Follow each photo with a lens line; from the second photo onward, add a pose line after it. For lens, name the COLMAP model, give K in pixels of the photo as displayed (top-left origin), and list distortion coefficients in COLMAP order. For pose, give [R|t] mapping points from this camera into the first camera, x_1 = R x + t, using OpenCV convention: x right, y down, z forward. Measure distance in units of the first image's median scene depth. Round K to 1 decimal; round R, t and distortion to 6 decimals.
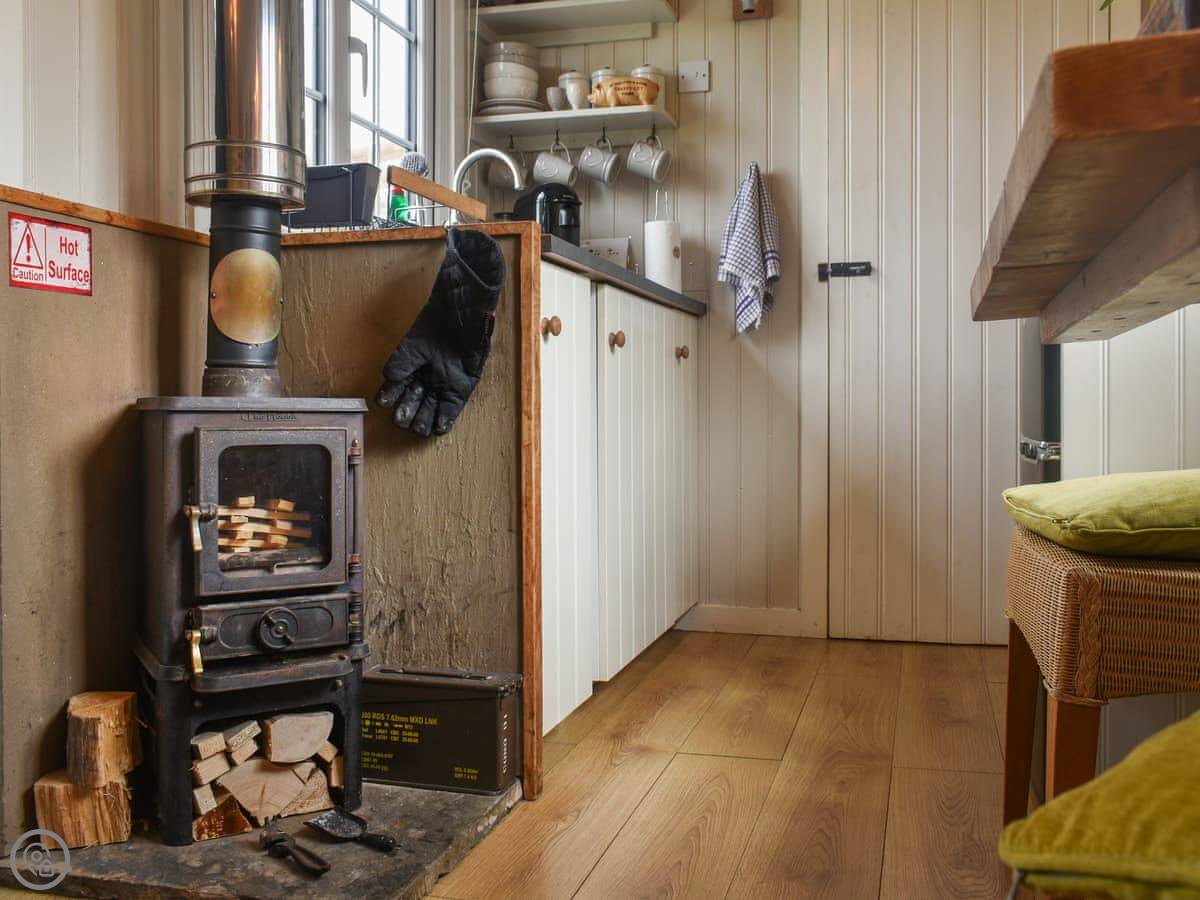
lens RADIAL K [[1056.9, 0, 670.3], [0, 1056.9, 445.6], [0, 0, 1]] dist [-0.039177, 0.000575]
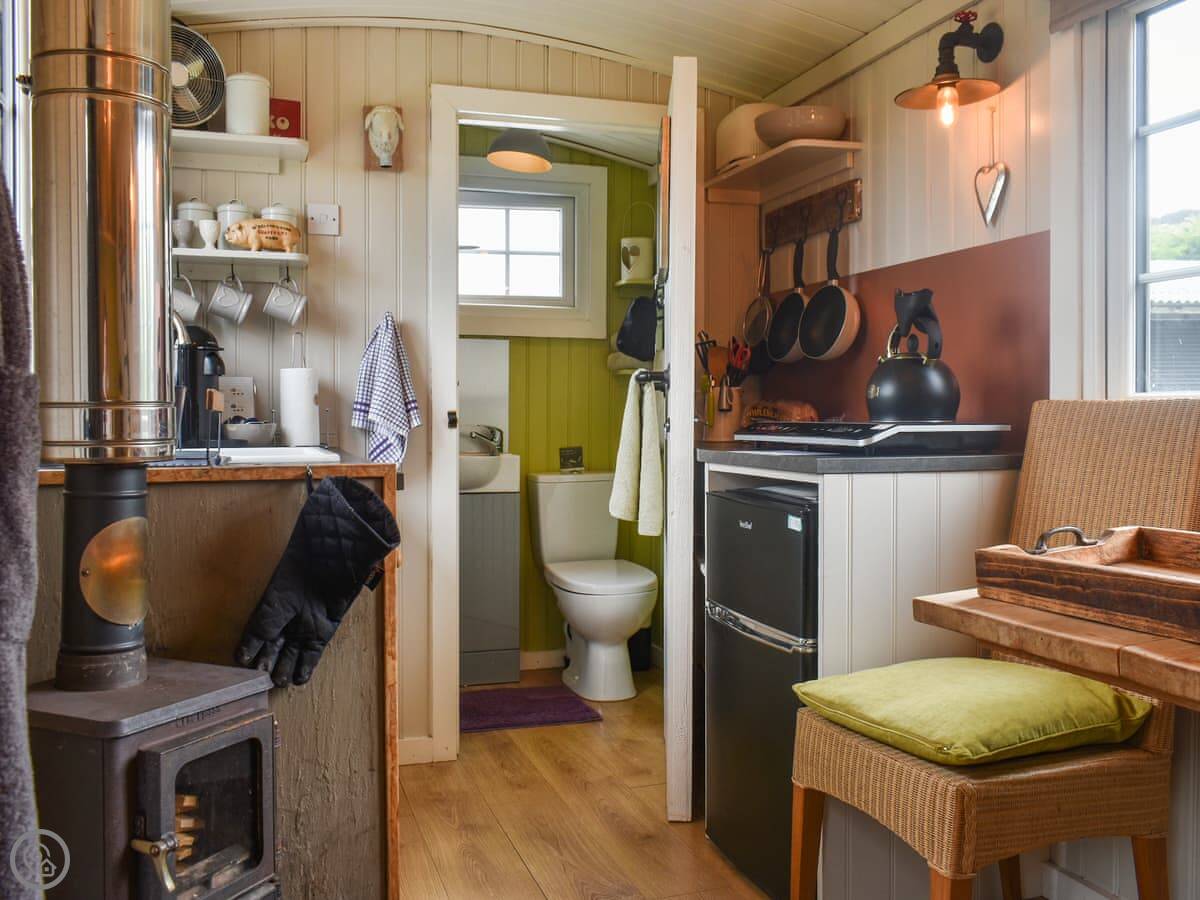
lens RADIAL K [[1048.4, 0, 600.0], [0, 1048.4, 450.0], [0, 0, 1]] dist [-0.042080, -0.000417]
pose [[0.844873, -0.014700, 0.534765, -0.300423], [0.016750, 0.999859, 0.001021, -0.134465], [-0.534704, 0.008094, 0.845000, 0.027567]]
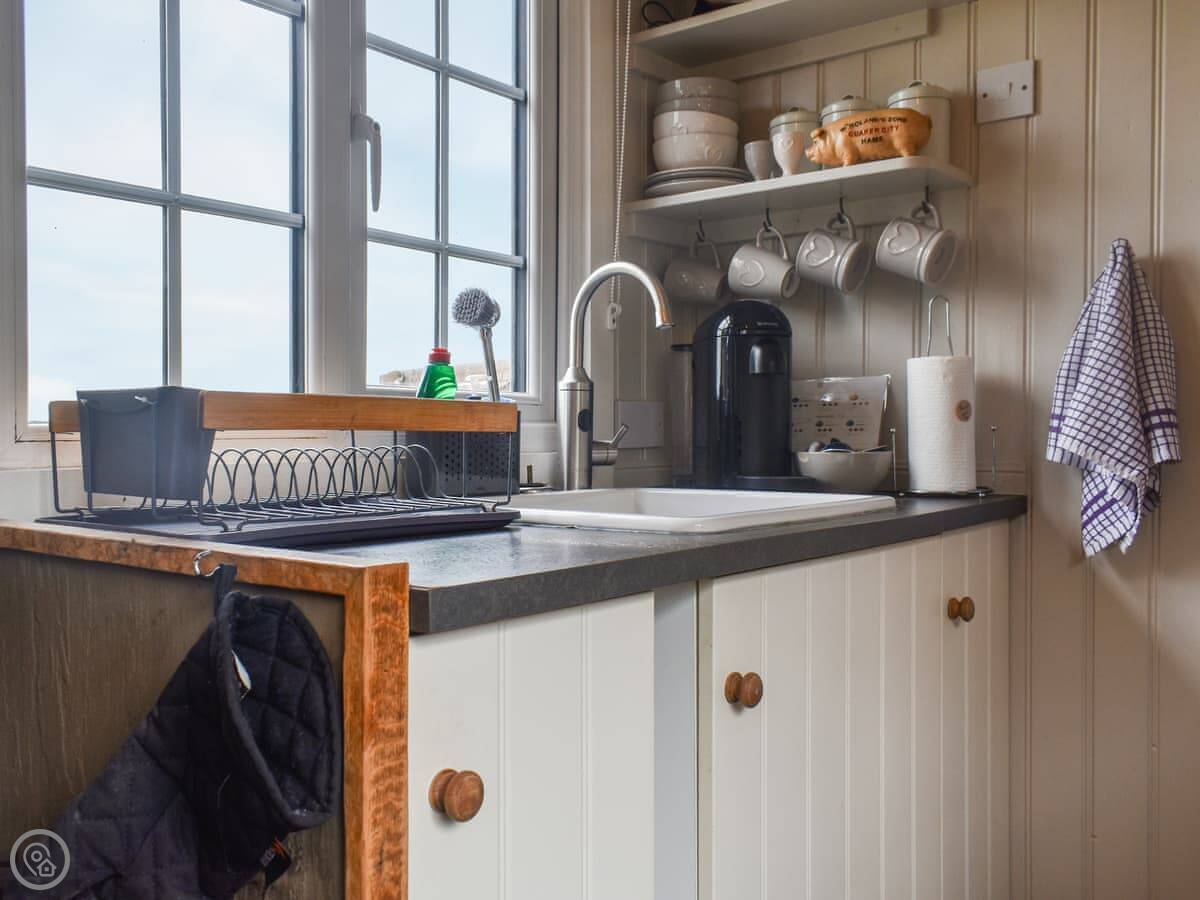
lens RADIAL K [[1070.3, 0, 559.0], [0, 1070.3, 448.2], [0, 0, 1]] dist [-0.000937, 0.003002]
pose [[0.896811, 0.009070, -0.442321, 0.066178], [-0.019769, 0.999613, -0.019585, -0.150392], [0.441972, 0.026308, 0.896643, 0.401838]]
